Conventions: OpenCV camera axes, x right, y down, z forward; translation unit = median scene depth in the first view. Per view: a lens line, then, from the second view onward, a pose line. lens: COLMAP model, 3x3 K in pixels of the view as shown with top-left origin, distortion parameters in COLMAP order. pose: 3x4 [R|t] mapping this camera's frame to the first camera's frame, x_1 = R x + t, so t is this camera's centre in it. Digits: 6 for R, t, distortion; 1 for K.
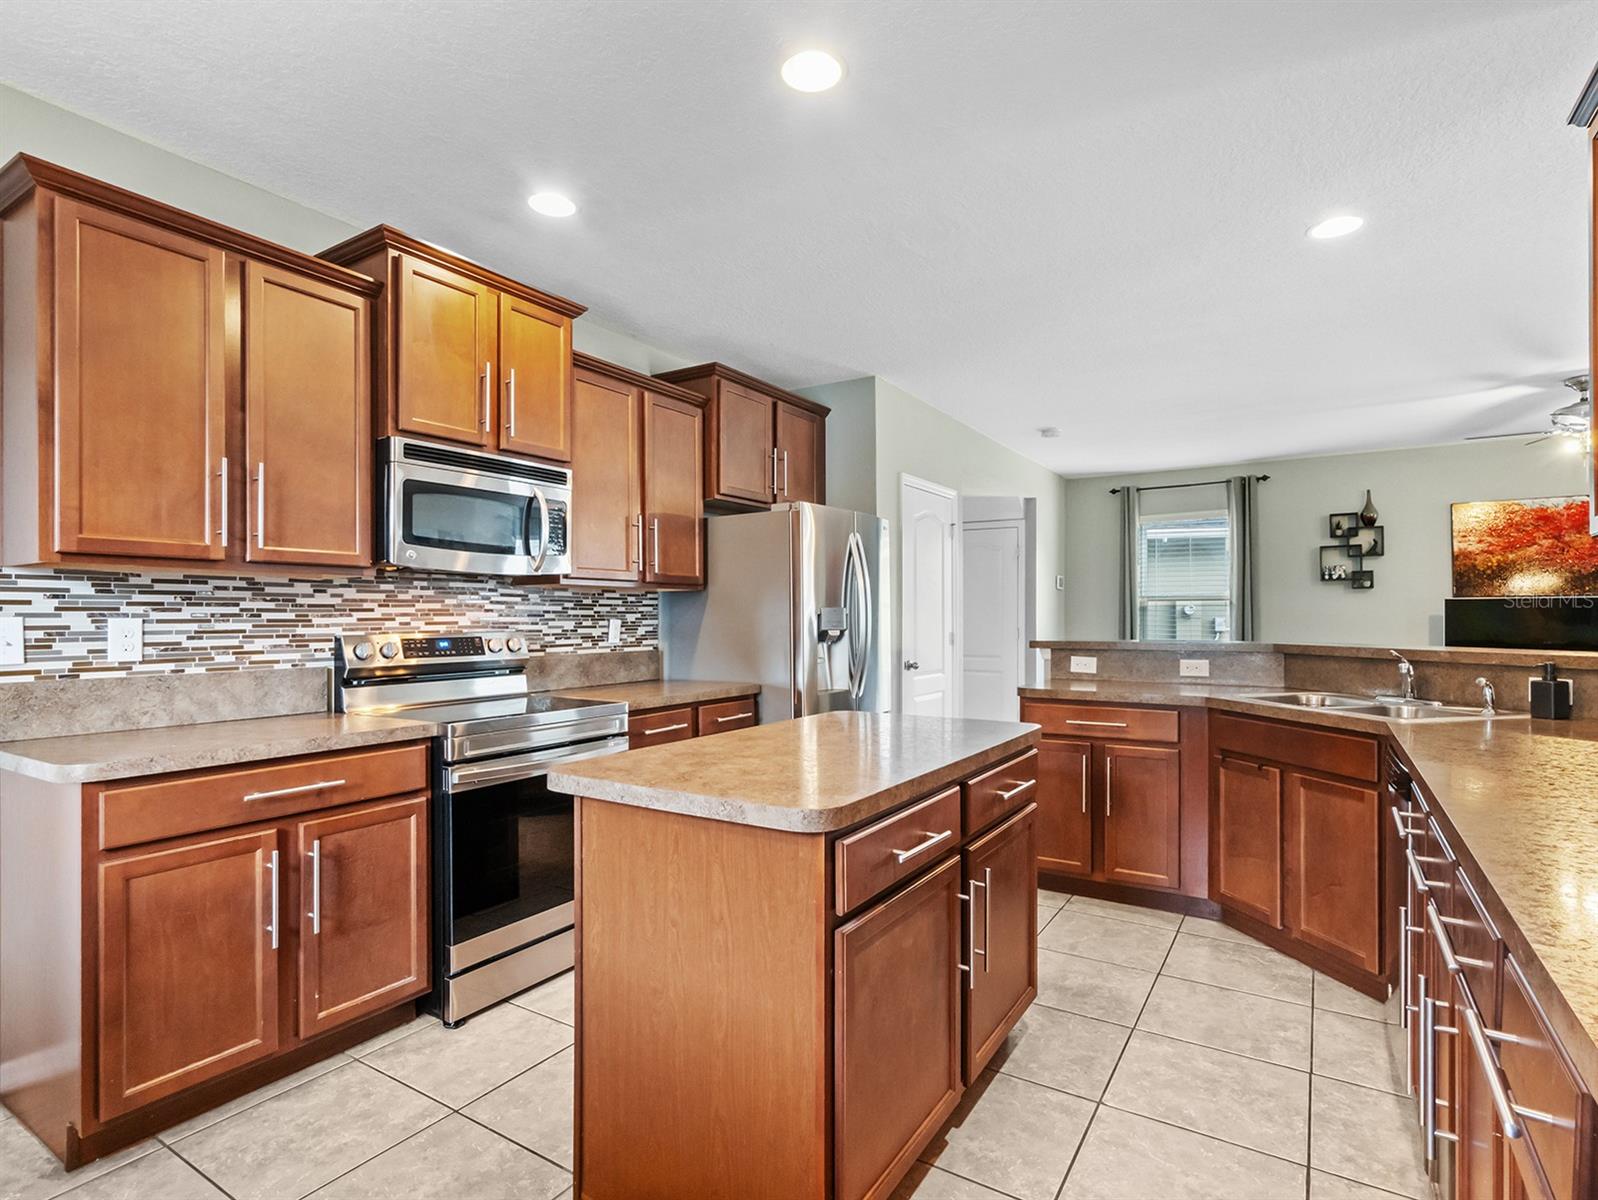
lens RADIAL K [[822.0, 0, 771.8], [0, 822.0, 610.0], [0, 0, 1]] dist [-0.008843, 0.004631]
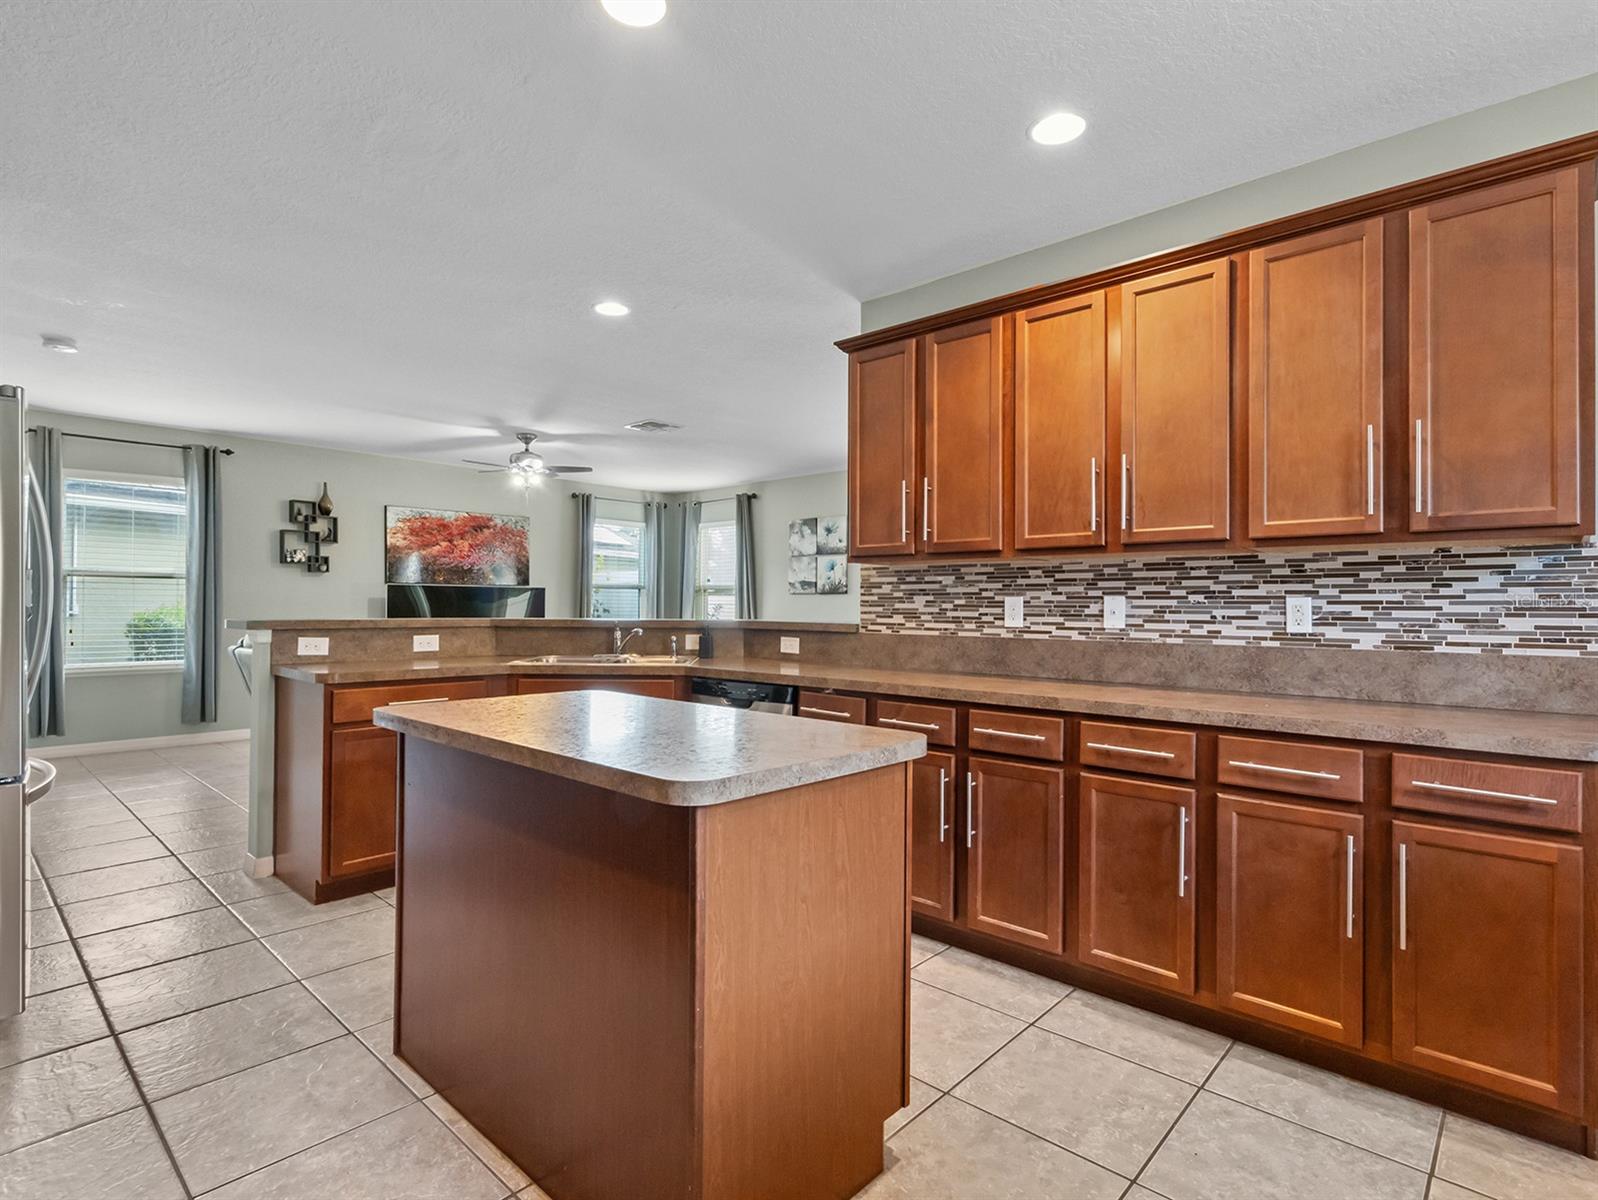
lens RADIAL K [[822.0, 0, 798.6], [0, 822.0, 597.6], [0, 0, 1]] dist [-0.008843, 0.004631]
pose [[0.166757, 0.014244, 0.985895, -0.259297], [-0.017479, 0.999781, -0.011488, 0.009296], [-0.985843, -0.015316, 0.166969, 0.204587]]
